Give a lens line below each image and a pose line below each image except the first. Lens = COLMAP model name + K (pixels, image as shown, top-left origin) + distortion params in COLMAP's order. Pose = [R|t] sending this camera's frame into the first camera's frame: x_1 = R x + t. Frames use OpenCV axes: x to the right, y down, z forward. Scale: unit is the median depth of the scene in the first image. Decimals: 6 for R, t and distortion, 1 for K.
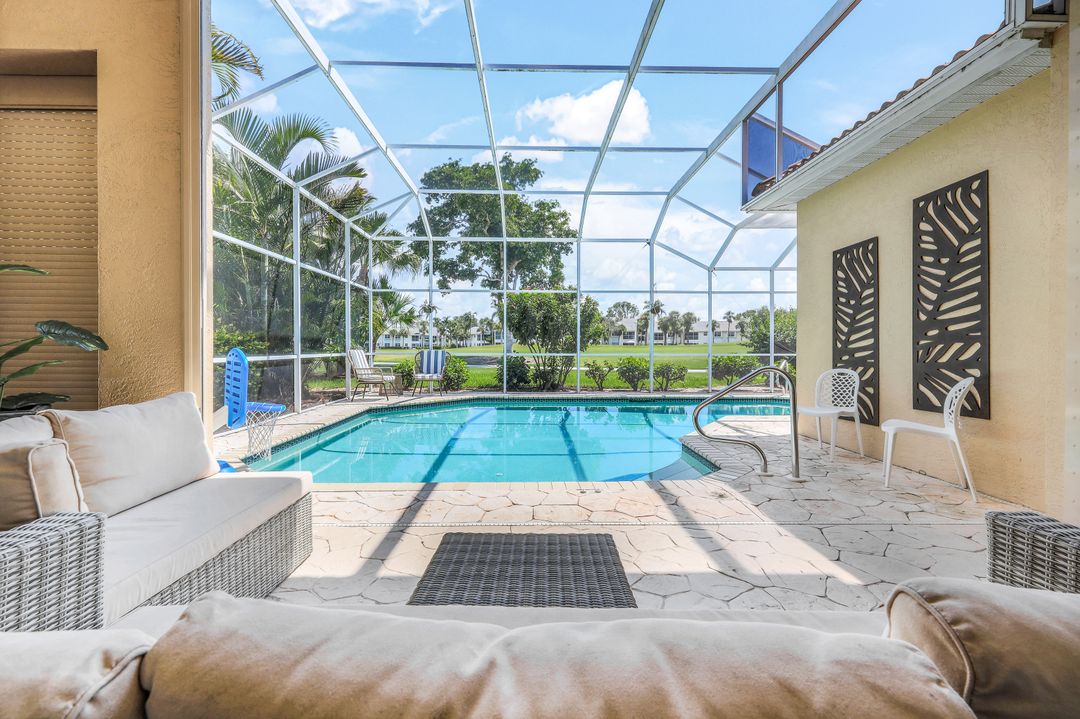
lens RADIAL K [[437.4, 0, 537.2], [0, 437.4, 352.1], [0, 0, 1]] dist [-0.000950, 0.000116]
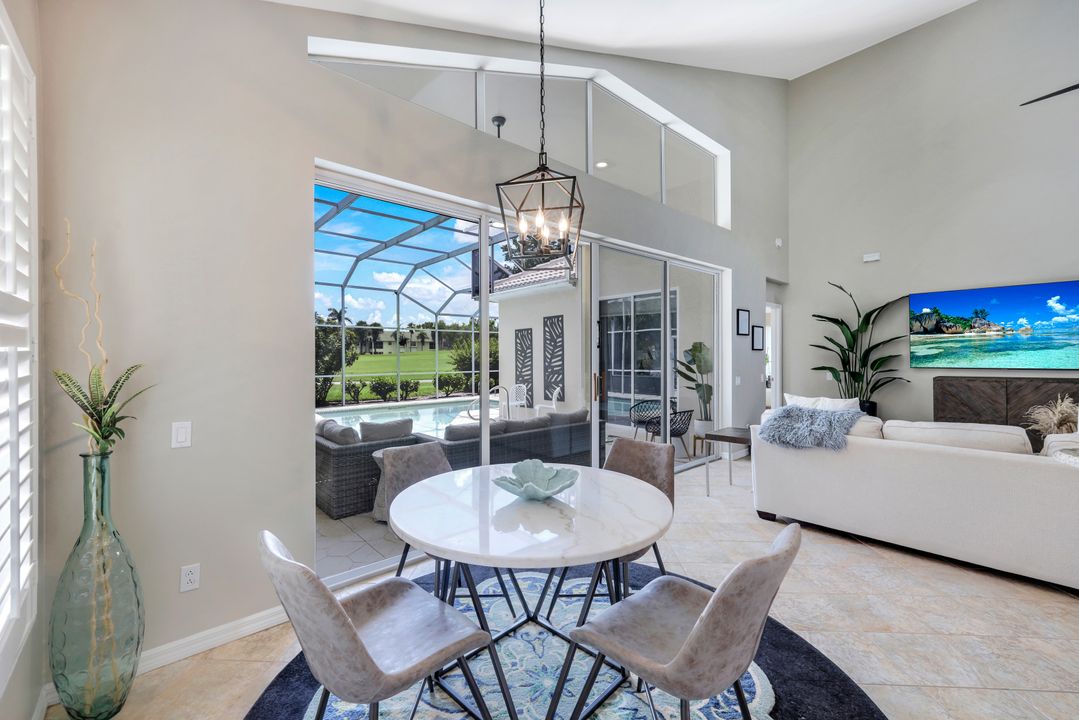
lens RADIAL K [[439.5, 0, 532.8], [0, 439.5, 357.2], [0, 0, 1]] dist [-0.005345, 0.000998]
pose [[0.770041, -0.004779, 0.637977, -0.292334], [0.008237, 0.999963, -0.002451, -0.040207], [-0.637941, 0.007143, 0.770052, -0.330972]]
